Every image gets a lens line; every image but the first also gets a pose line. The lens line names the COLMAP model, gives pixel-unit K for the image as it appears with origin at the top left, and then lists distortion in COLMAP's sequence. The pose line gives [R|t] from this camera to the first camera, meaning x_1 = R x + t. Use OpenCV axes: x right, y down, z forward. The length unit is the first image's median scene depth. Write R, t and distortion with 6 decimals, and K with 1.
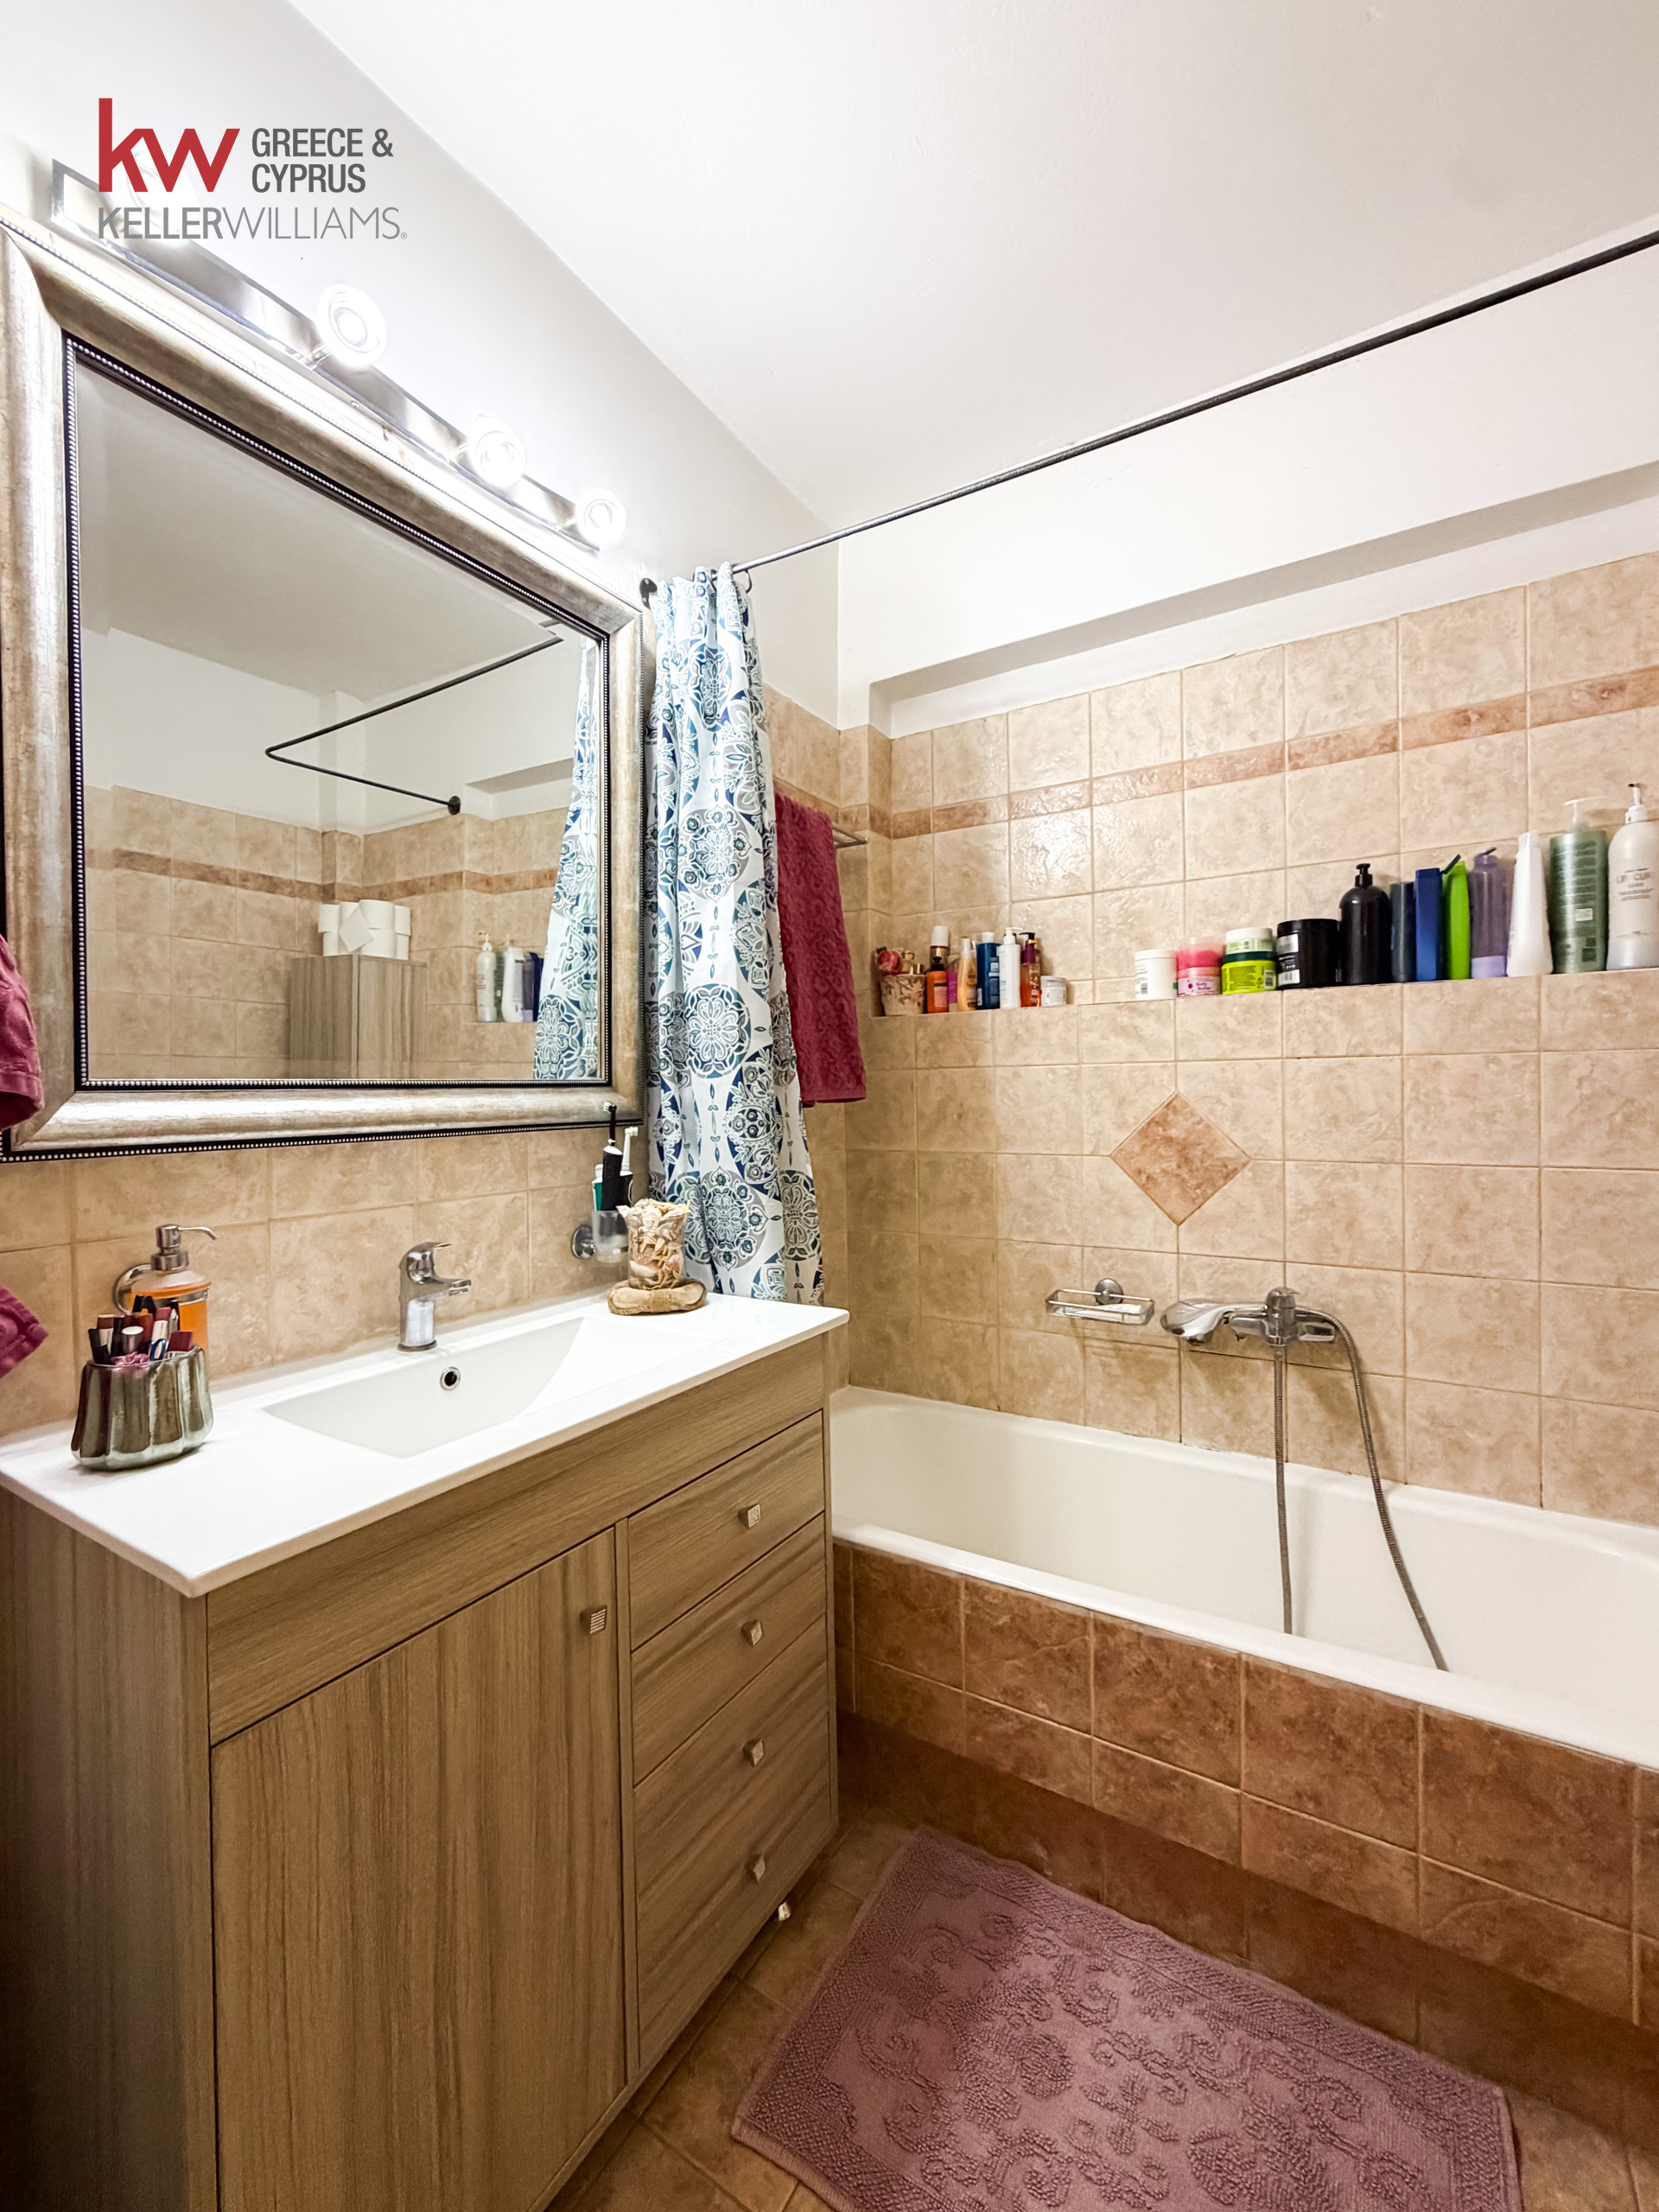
lens RADIAL K [[889.0, 0, 830.3], [0, 889.0, 1082.4], [0, 0, 1]] dist [-0.000838, -0.000099]
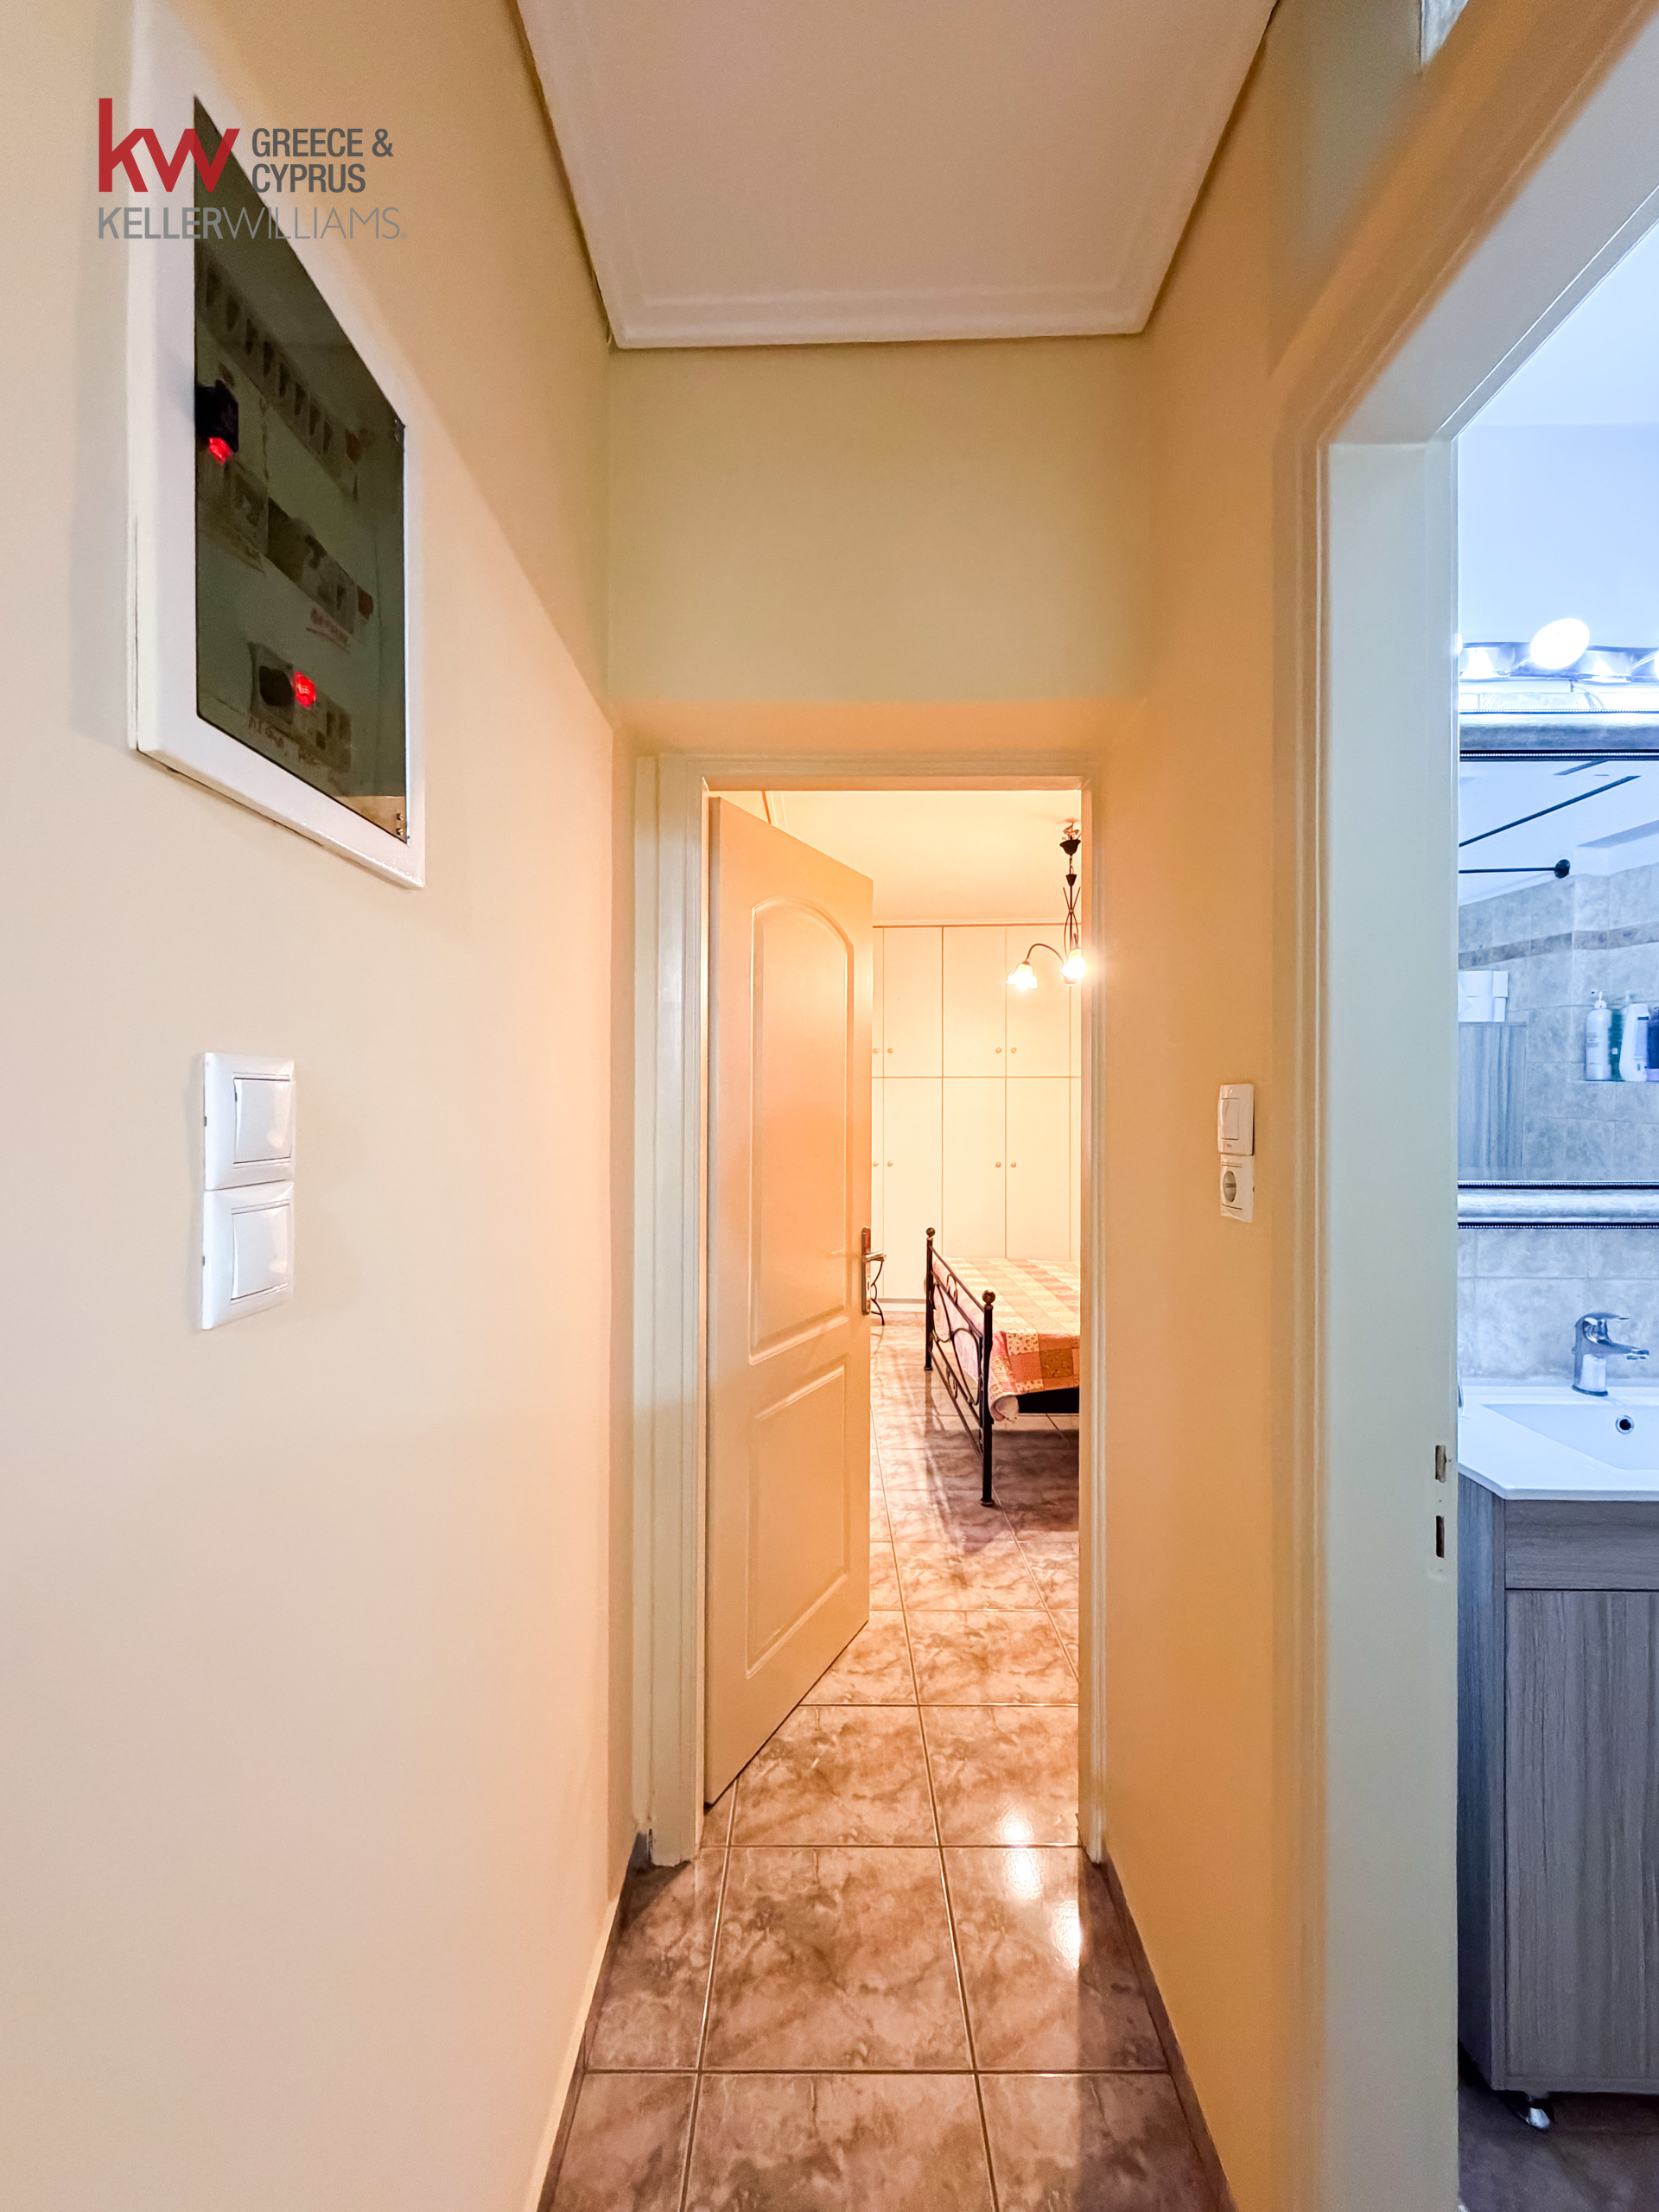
lens RADIAL K [[889.0, 0, 842.4], [0, 889.0, 1108.0], [0, 0, 1]] dist [-0.000838, -0.000099]
pose [[0.527633, 0.011500, -0.849395, 0.048508], [-0.012787, 0.999903, 0.005595, -0.103629], [0.849376, 0.007910, 0.527729, -0.588056]]
